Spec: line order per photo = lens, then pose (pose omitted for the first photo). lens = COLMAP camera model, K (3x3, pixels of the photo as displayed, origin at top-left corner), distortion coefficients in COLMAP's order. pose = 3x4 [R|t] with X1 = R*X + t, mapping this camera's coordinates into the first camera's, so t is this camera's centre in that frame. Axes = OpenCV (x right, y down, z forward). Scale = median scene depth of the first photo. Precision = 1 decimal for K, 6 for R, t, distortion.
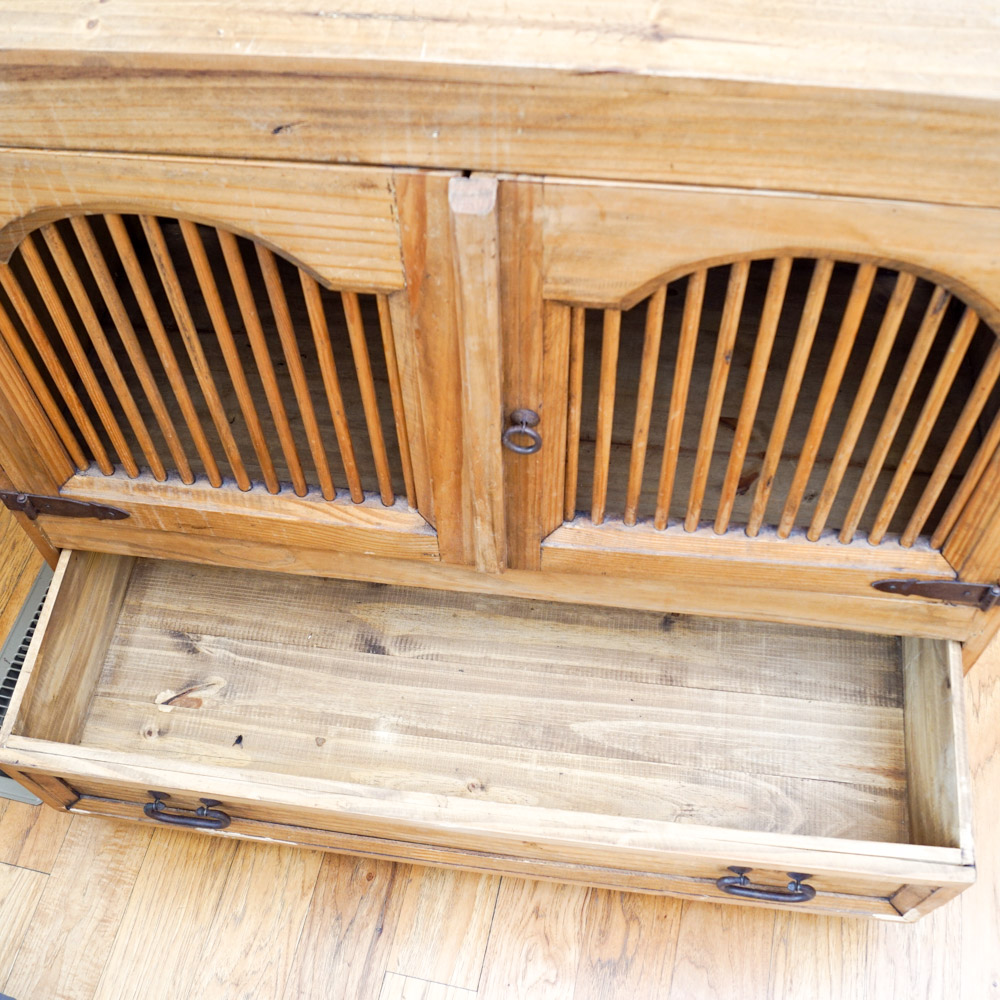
lens RADIAL K [[1146.6, 0, 489.1], [0, 1146.6, 498.8], [0, 0, 1]] dist [-0.087559, 0.009117]
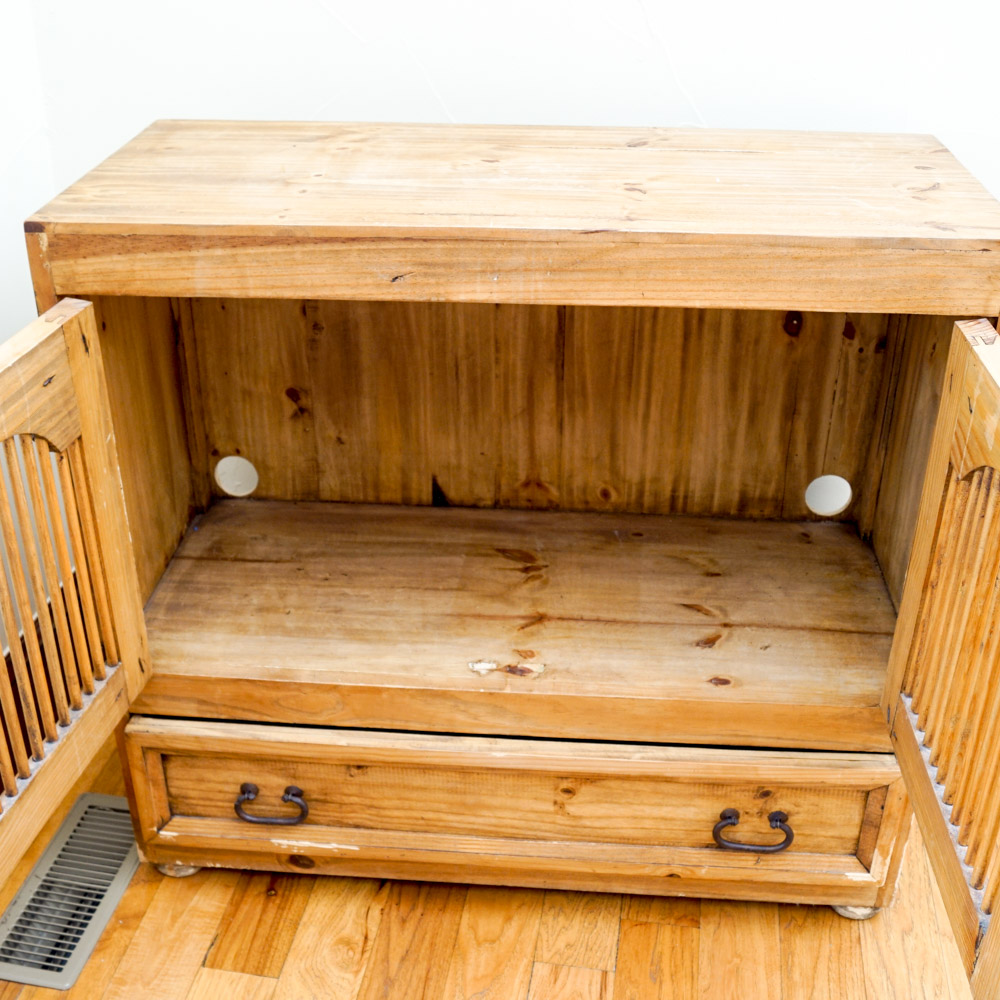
lens RADIAL K [[1255.1, 0, 486.0], [0, 1255.1, 501.7], [0, 0, 1]] dist [-0.080619, 0.002553]
pose [[0.998335, 0.002868, 0.057607, -0.159025], [0.023989, 0.887634, -0.459925, 0.759907], [-0.052453, 0.460541, 0.886087, -0.416348]]
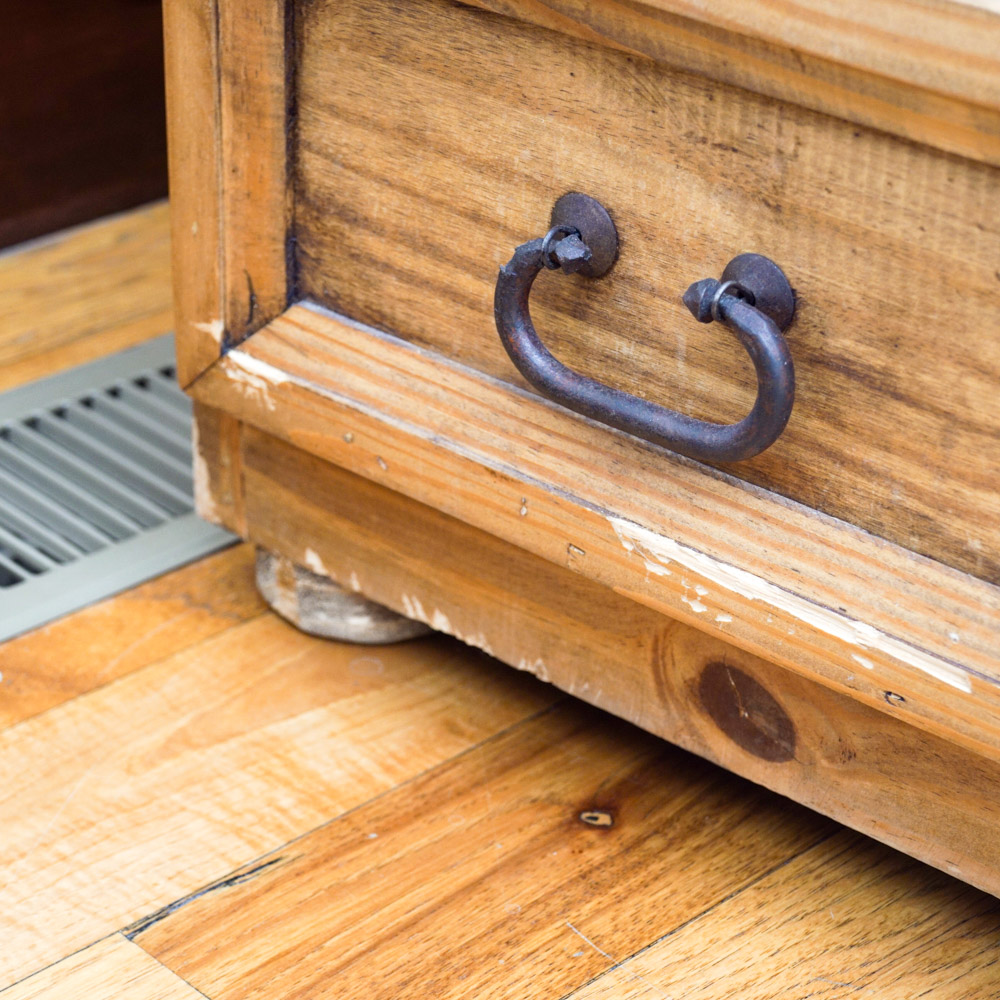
lens RADIAL K [[2764.5, 0, 500.0], [0, 2764.5, 500.0], [0, 0, 1]] dist [0.028797, 0.319205]
pose [[0.832138, 0.310918, -0.459212, 0.025562], [-0.486803, 0.806182, -0.336295, 0.626498], [0.265648, 0.503389, 0.822211, 0.994763]]
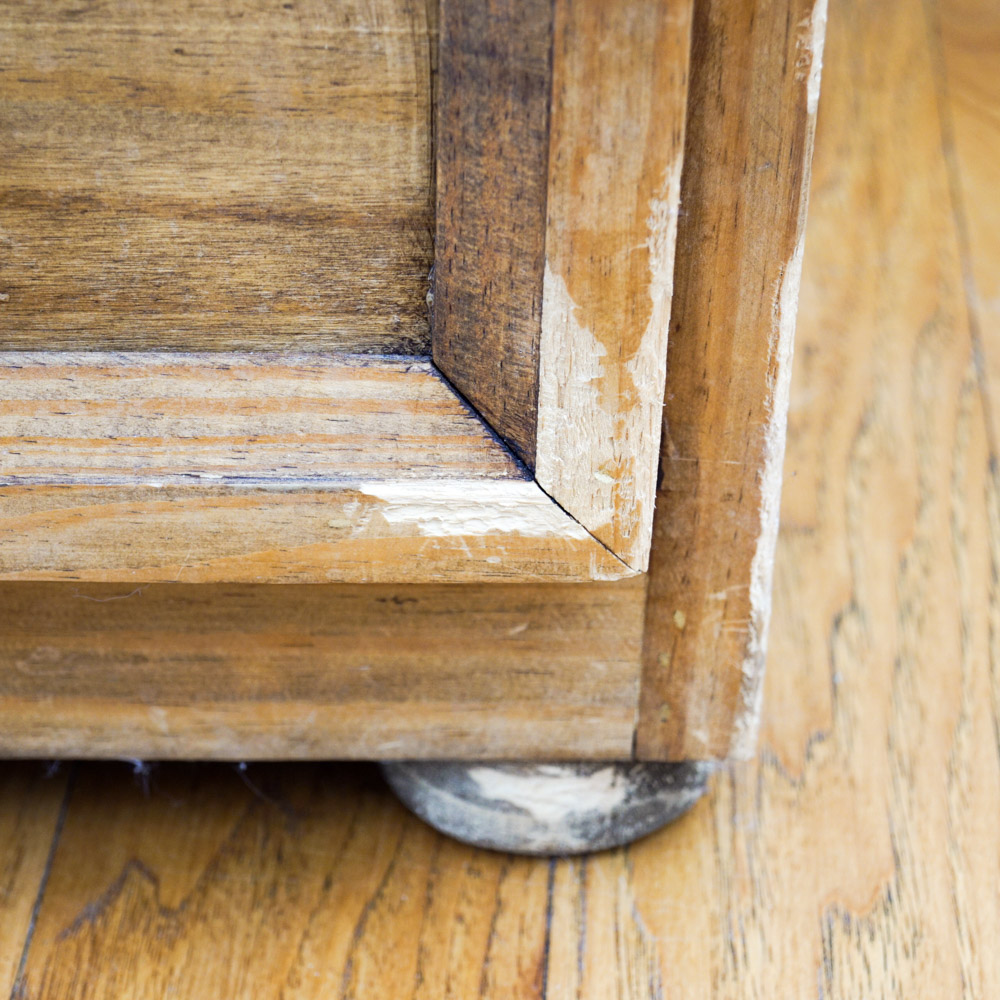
lens RADIAL K [[2944.8, 0, 500.0], [0, 2944.8, 500.0], [0, 0, 1]] dist [0.031979, -0.214677]
pose [[0.986047, -0.044110, 0.160518, 0.509106], [0.100696, 0.925888, -0.364132, 0.627153], [-0.132560, 0.375215, 0.917410, 1.094305]]
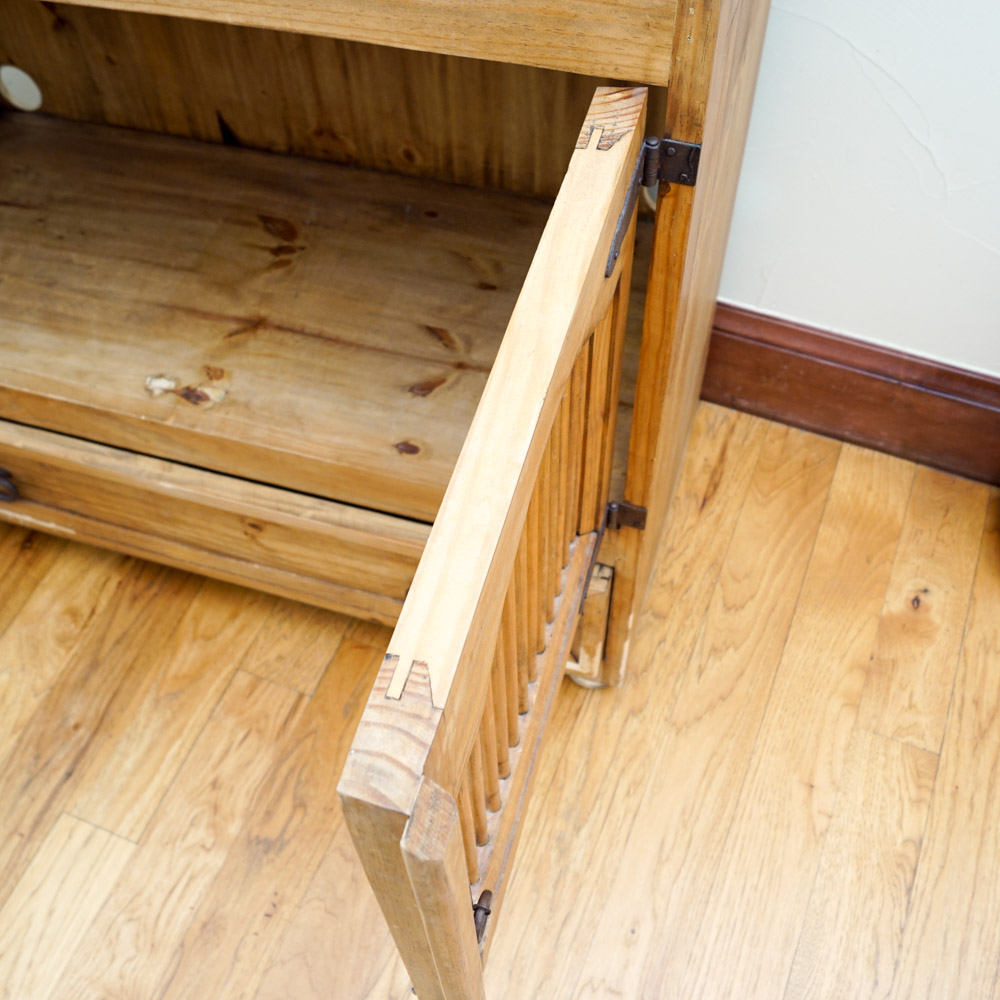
lens RADIAL K [[1136.9, 0, 500.0], [0, 1136.9, 500.0], [0, 0, 1]] dist [-0.088347, 0.009171]
pose [[0.986332, 0.137808, -0.090325, 0.636393], [-0.139755, 0.990064, -0.015562, 0.152968], [0.087283, 0.027973, 0.995791, -0.021851]]
